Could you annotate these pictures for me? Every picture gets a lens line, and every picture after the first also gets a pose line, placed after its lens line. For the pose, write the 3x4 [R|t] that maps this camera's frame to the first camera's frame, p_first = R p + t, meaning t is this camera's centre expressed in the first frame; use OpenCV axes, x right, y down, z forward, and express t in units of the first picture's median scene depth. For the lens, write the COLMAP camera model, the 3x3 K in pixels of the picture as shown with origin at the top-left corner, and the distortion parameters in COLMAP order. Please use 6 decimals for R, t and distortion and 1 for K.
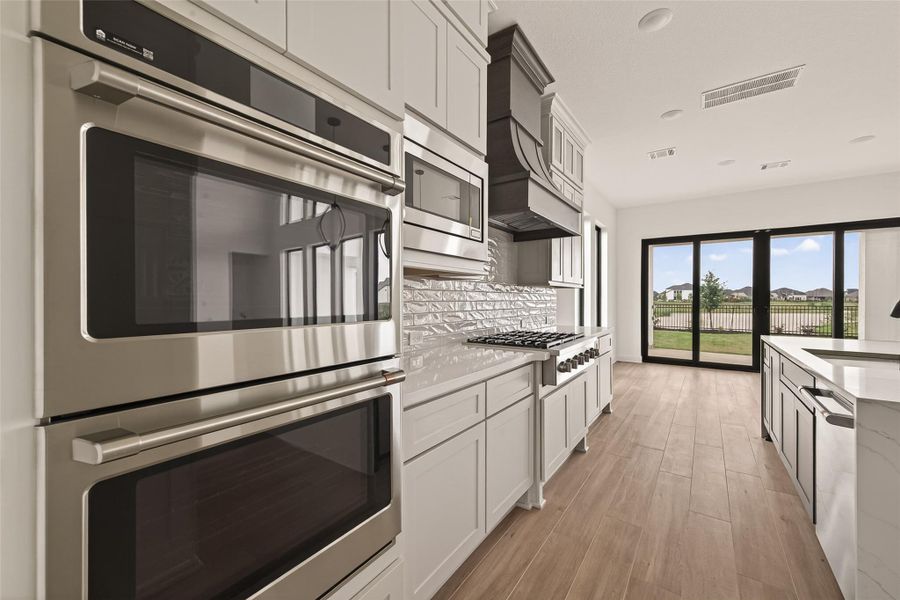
lens RADIAL K [[356.1, 0, 456.8], [0, 356.1, 296.0], [0, 0, 1]] dist [0.008409, -0.000008]
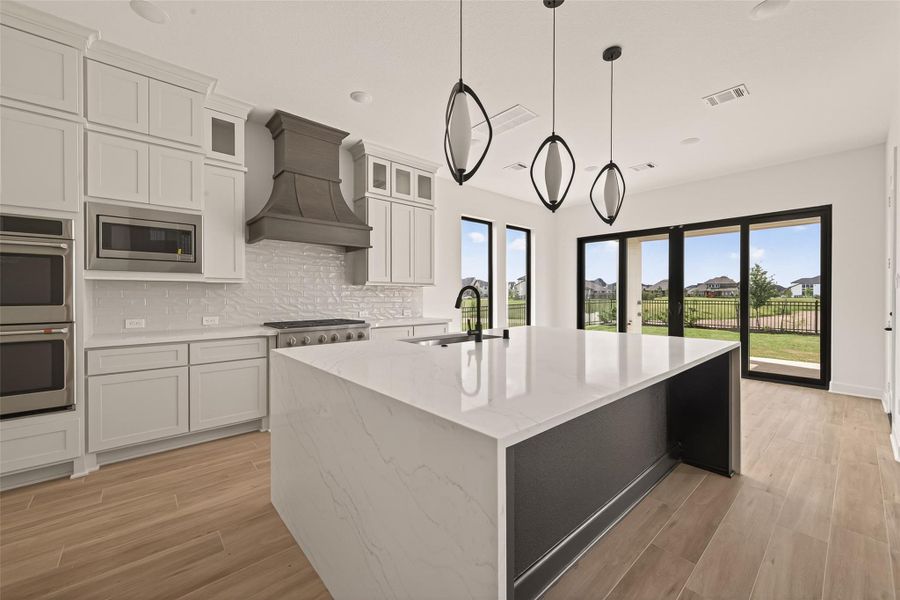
lens RADIAL K [[356.1, 0, 456.8], [0, 356.1, 296.0], [0, 0, 1]] dist [0.008409, -0.000008]
pose [[0.976273, -0.001187, -0.216539, 0.466548], [0.003527, 0.999939, 0.010421, -0.001294], [0.216514, -0.010937, 0.976218, -0.110611]]
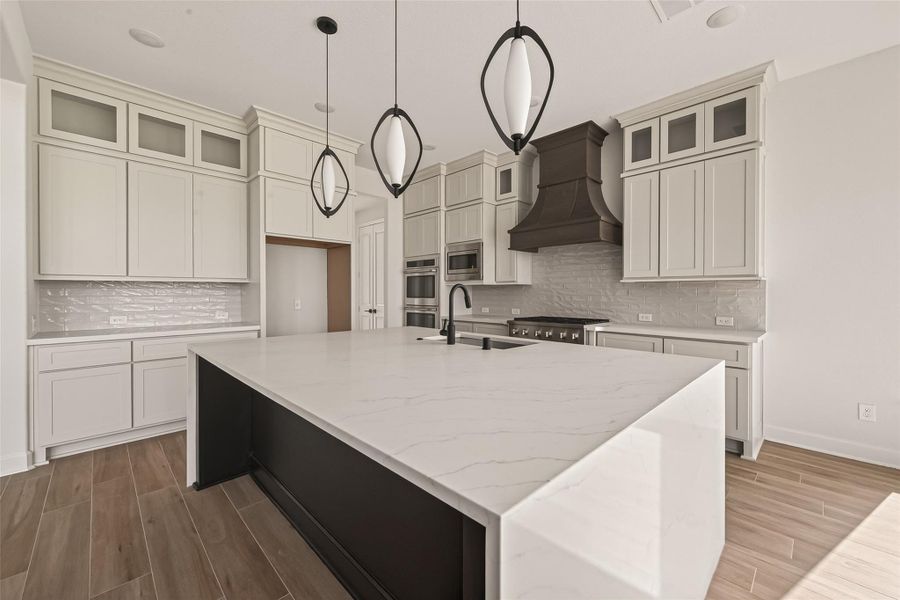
lens RADIAL K [[357.4, 0, 454.0], [0, 357.4, 295.9], [0, 0, 1]] dist [0.006823, -0.000141]
pose [[-0.161483, 0.005601, -0.986860, 0.778231], [0.005429, 0.999974, 0.004787, 0.002305], [0.986861, -0.004585, -0.161509, 0.356274]]
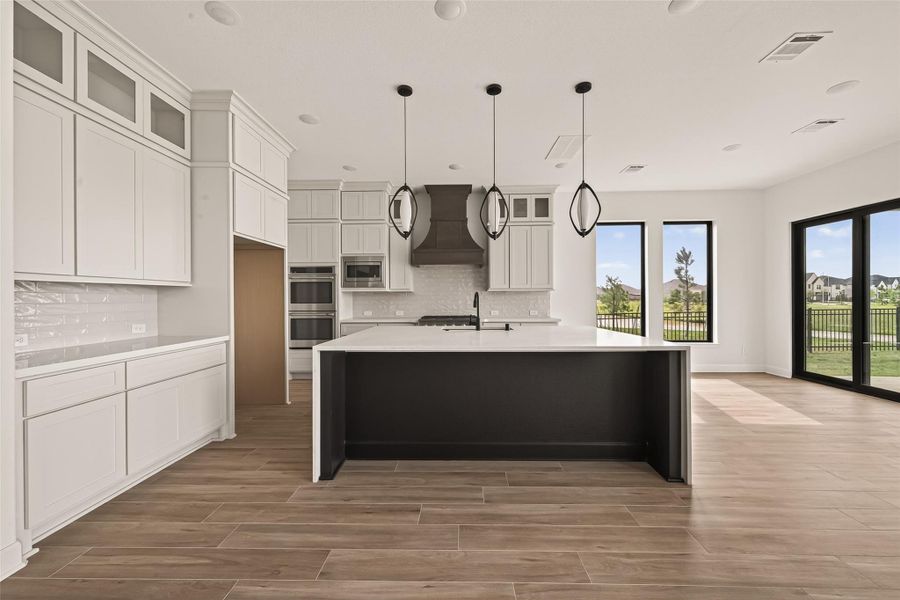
lens RADIAL K [[351.4, 0, 455.1], [0, 351.4, 299.4], [0, 0, 1]] dist [0.008390, 0.000102]
pose [[0.570041, -0.002688, -0.821612, 0.859911], [0.011155, 0.999928, 0.004468, 0.000951], [0.821540, -0.011712, 0.570030, -0.071180]]
